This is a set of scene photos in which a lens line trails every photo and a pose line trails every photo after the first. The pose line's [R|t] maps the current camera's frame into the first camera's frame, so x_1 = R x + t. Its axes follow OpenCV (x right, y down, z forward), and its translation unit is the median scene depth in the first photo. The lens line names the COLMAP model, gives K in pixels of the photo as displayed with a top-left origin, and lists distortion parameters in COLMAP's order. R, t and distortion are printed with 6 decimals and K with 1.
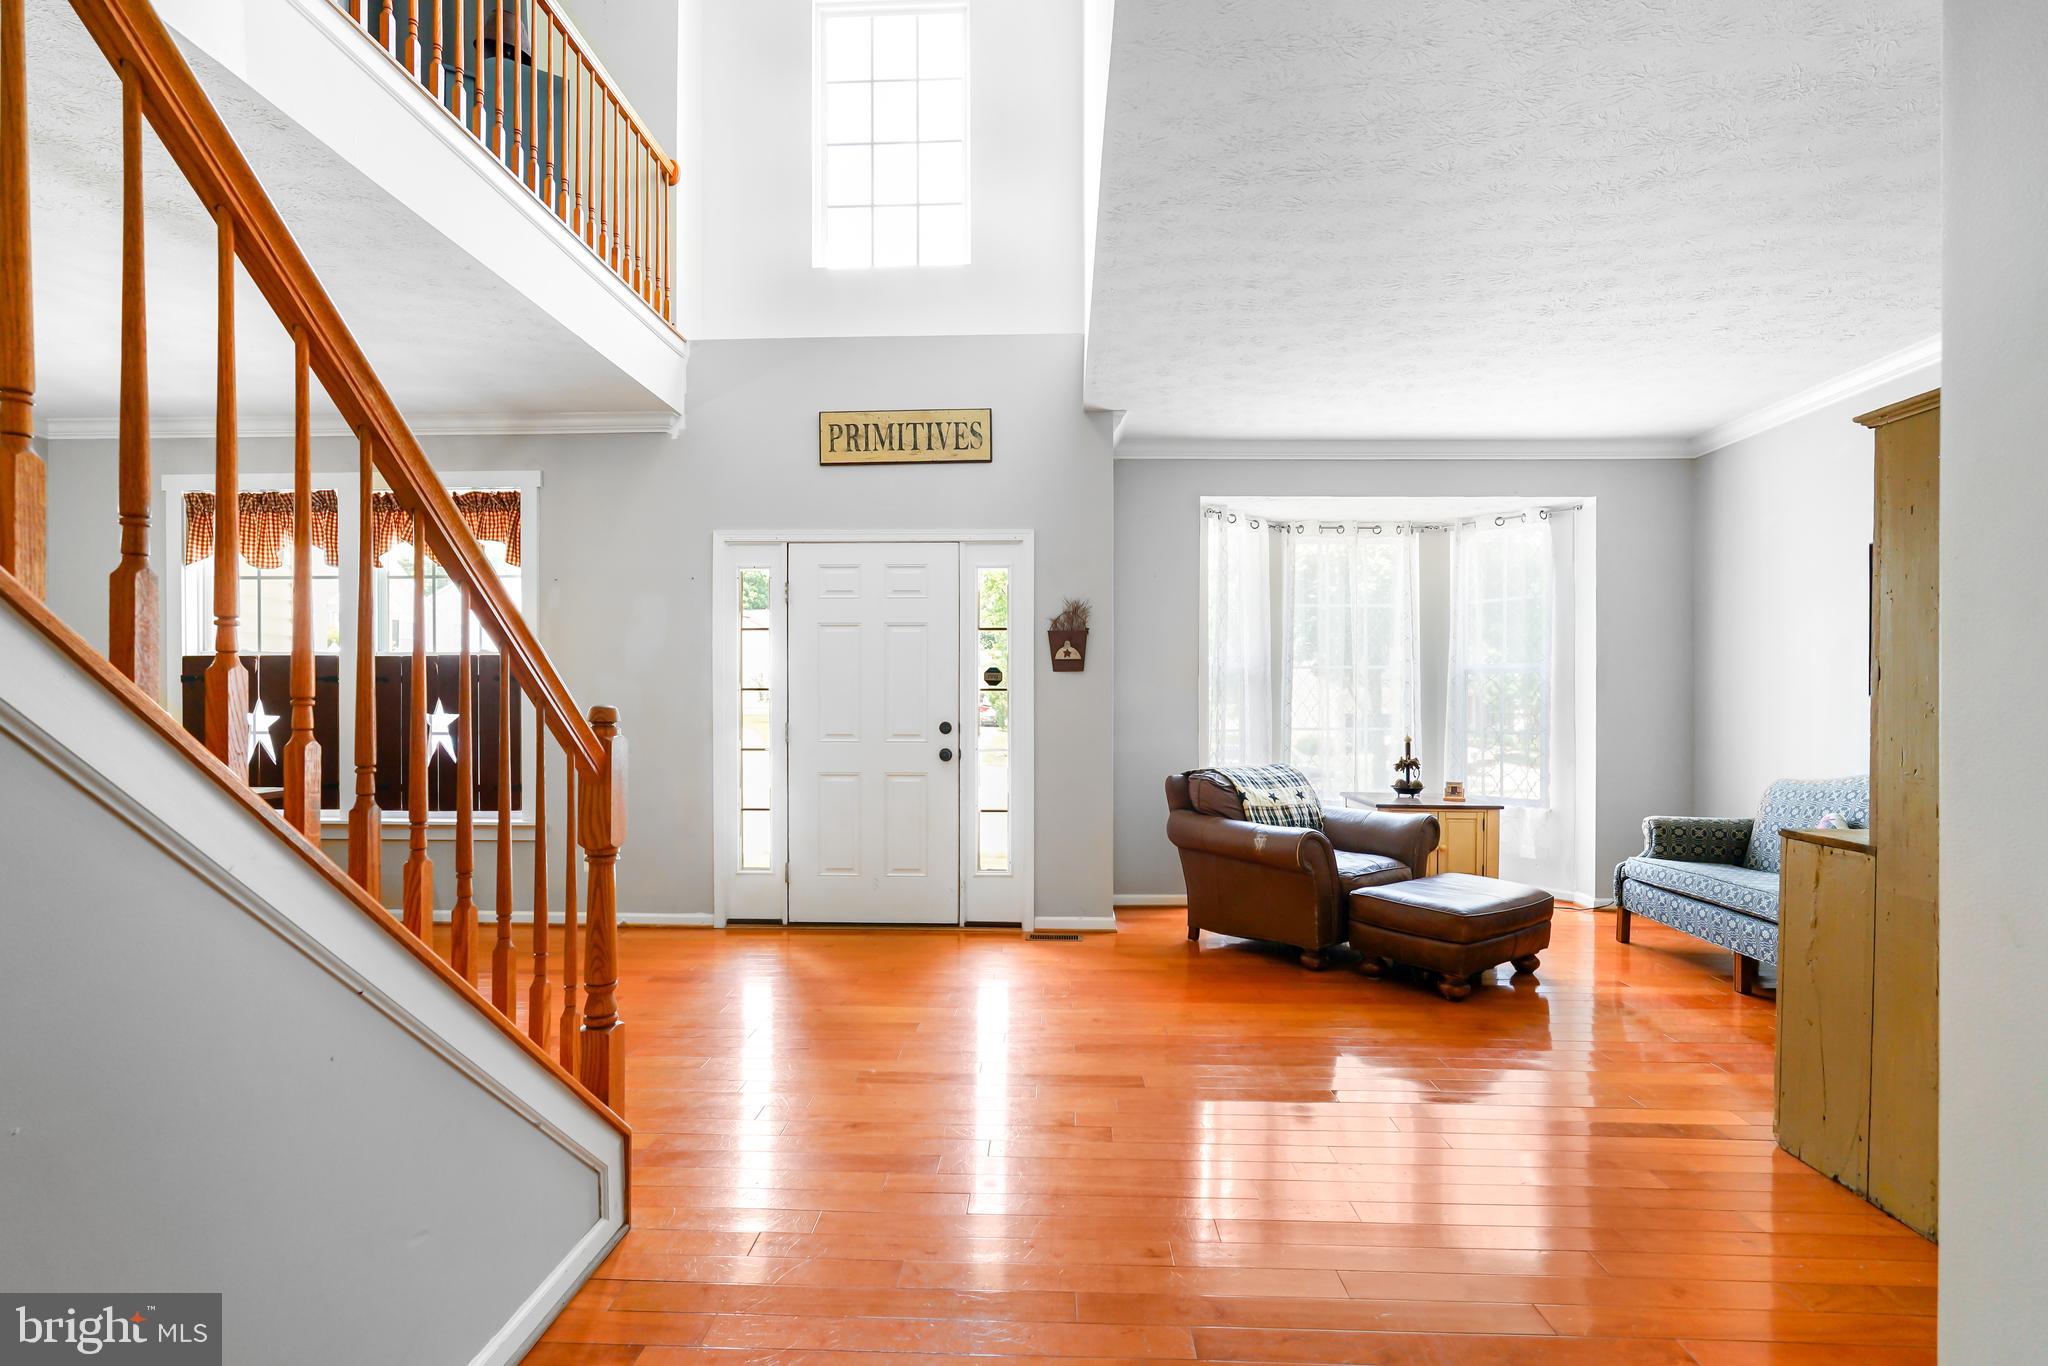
lens RADIAL K [[924.2, 0, 1025.8], [0, 924.2, 700.9], [0, 0, 1]] dist [-0.010658, 0.002486]
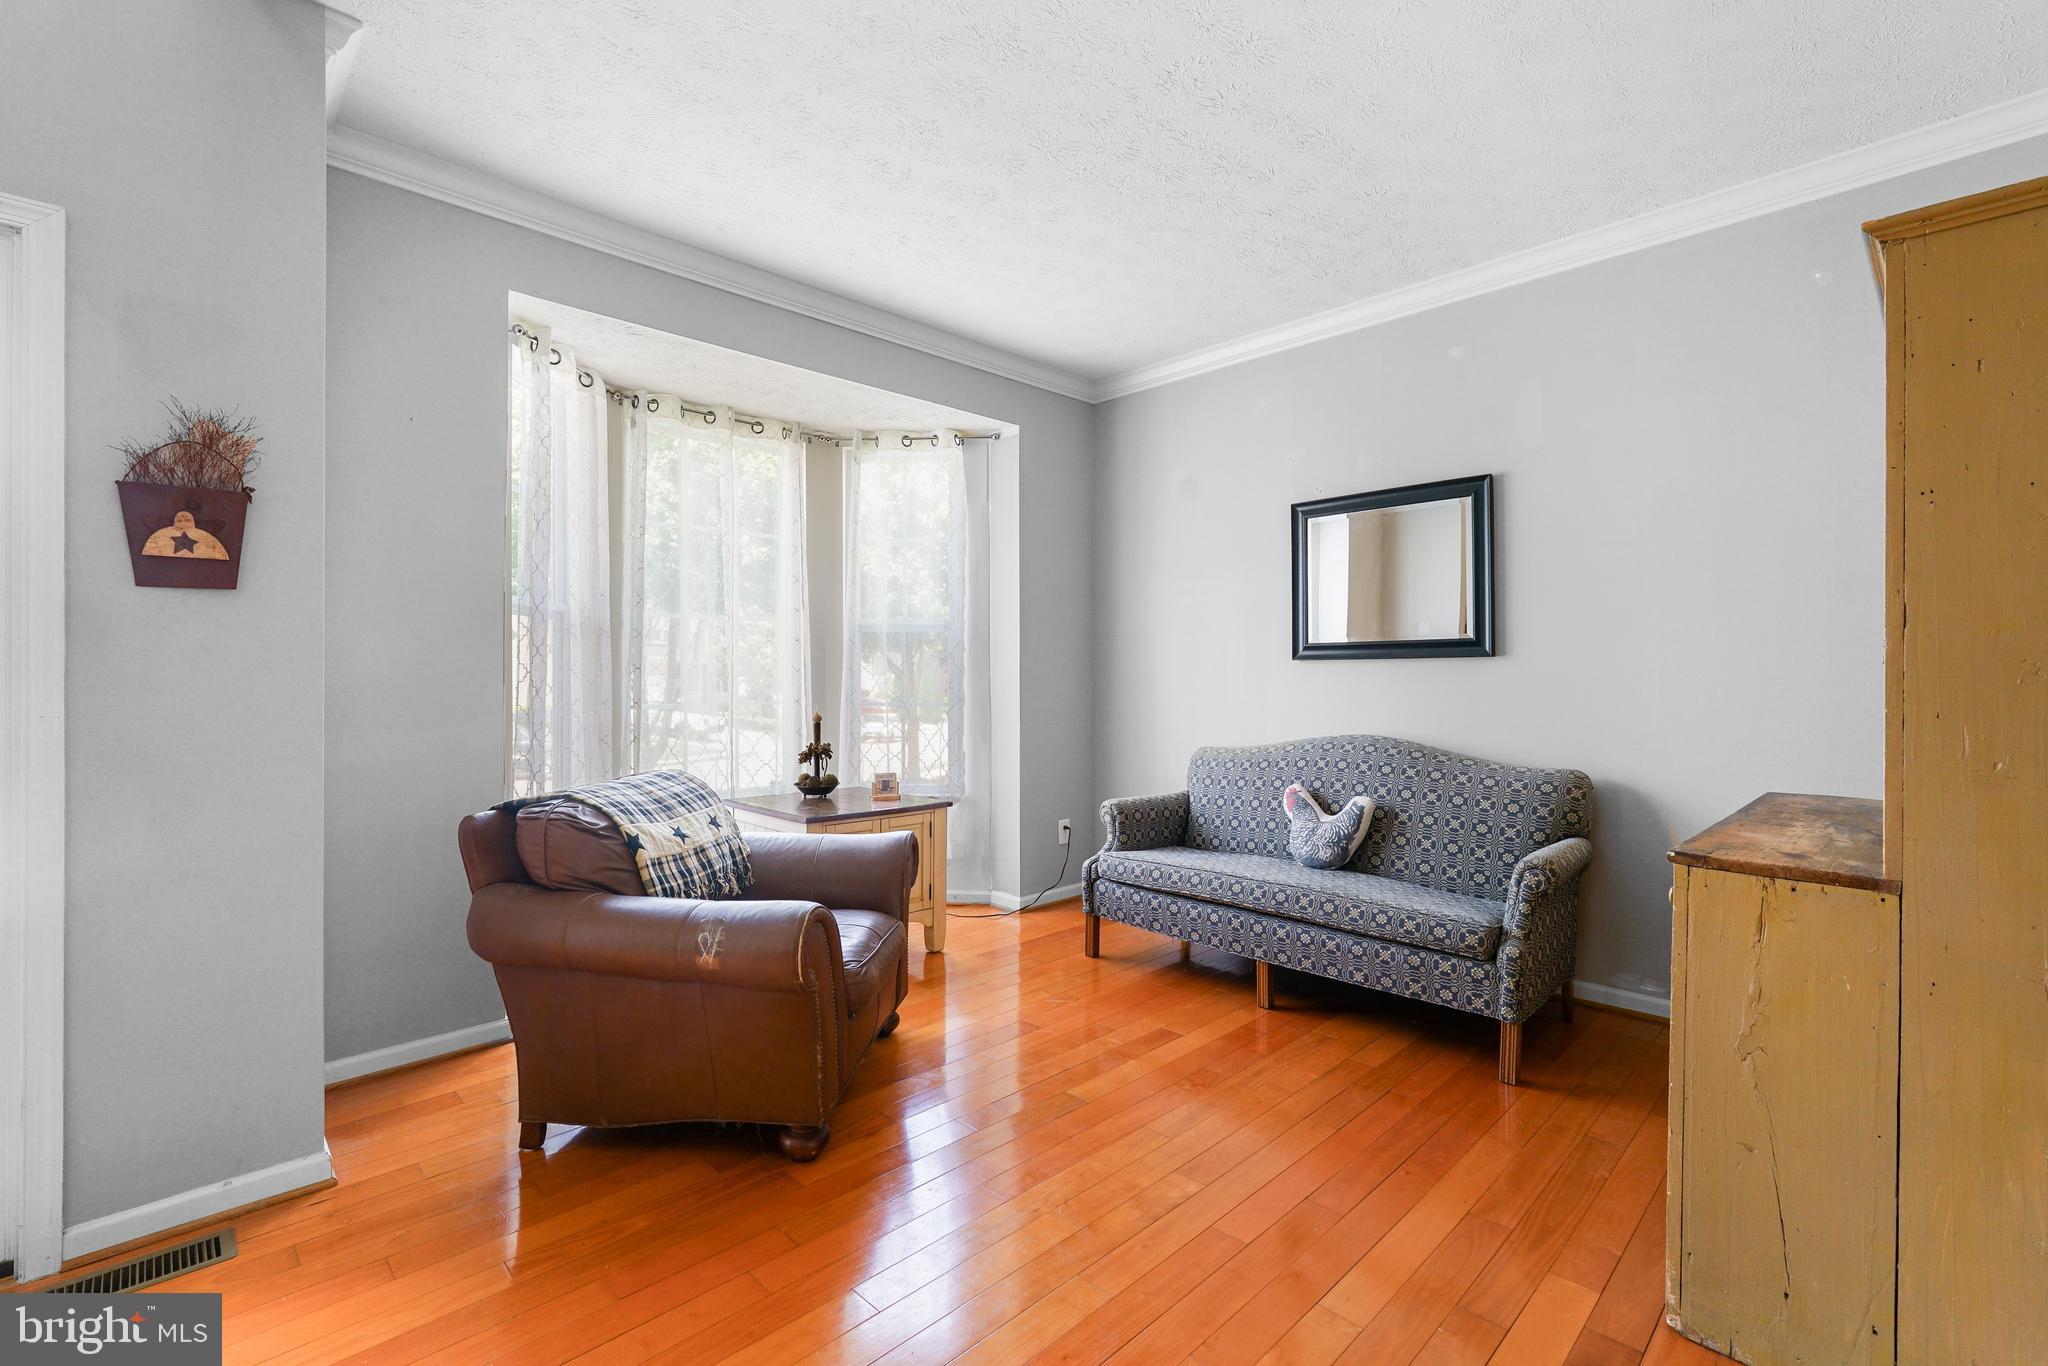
lens RADIAL K [[919.2, 0, 1026.3], [0, 919.2, 663.4], [0, 0, 1]] dist [-0.007943, 0.002672]
pose [[0.692990, 0.003555, 0.720939, 0.011938], [0.000159, 0.999987, -0.005084, 0.003343], [-0.720947, 0.003638, 0.692980, 0.455858]]
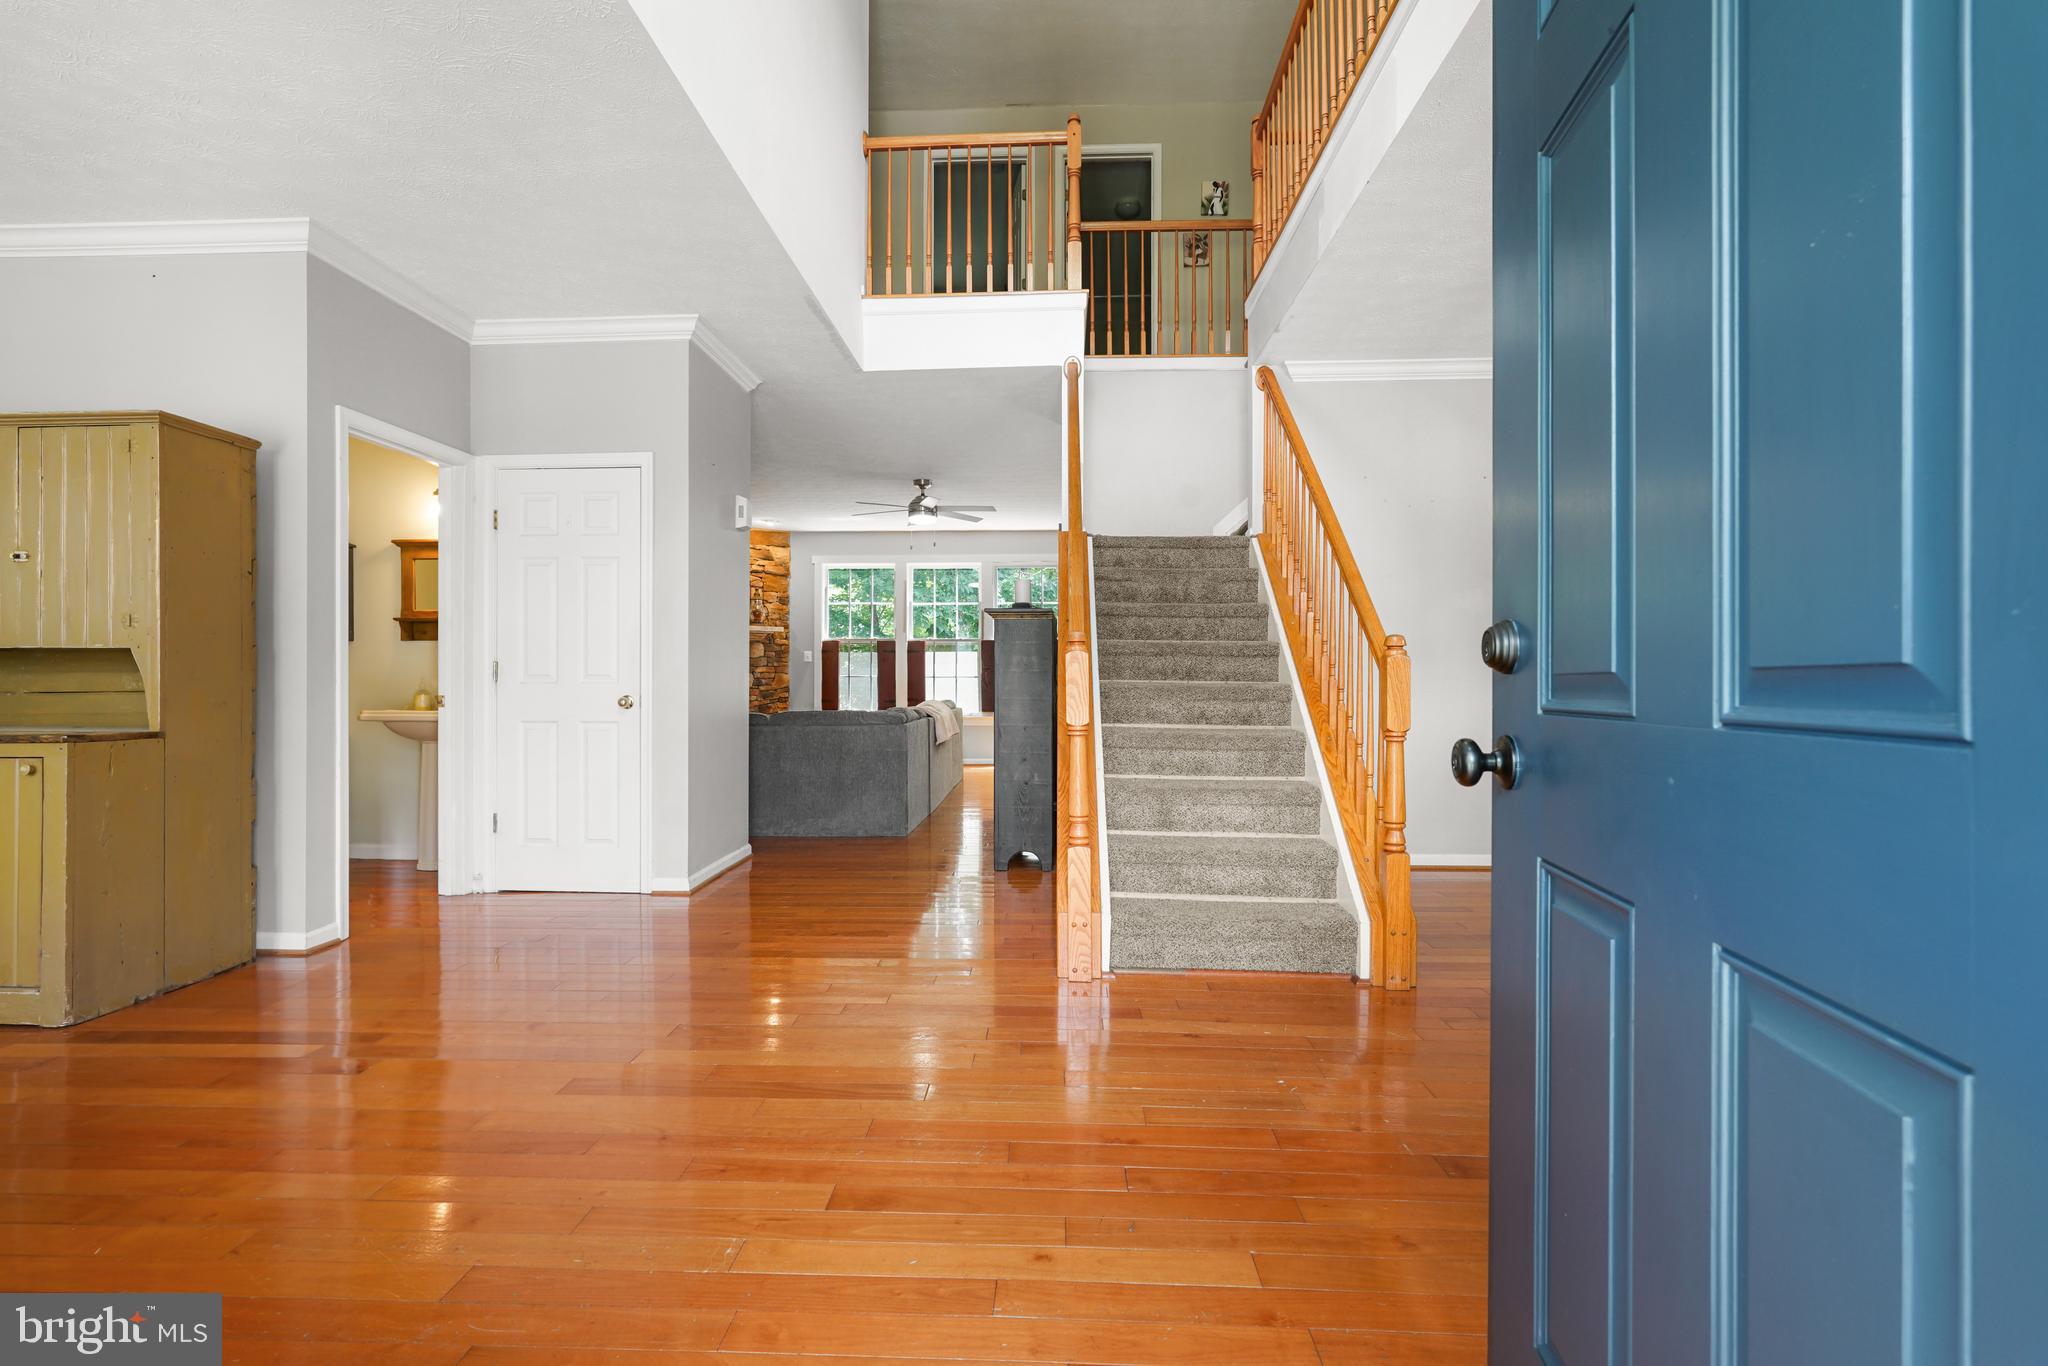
lens RADIAL K [[924.2, 0, 1007.2], [0, 924.2, 681.5], [0, 0, 1]] dist [-0.010658, 0.002486]
pose [[-0.999670, 0.000662, 0.025677, -0.159537], [0.000700, 0.999999, 0.001487, 0.039115], [-0.025676, 0.001505, -0.999669, 1.060628]]
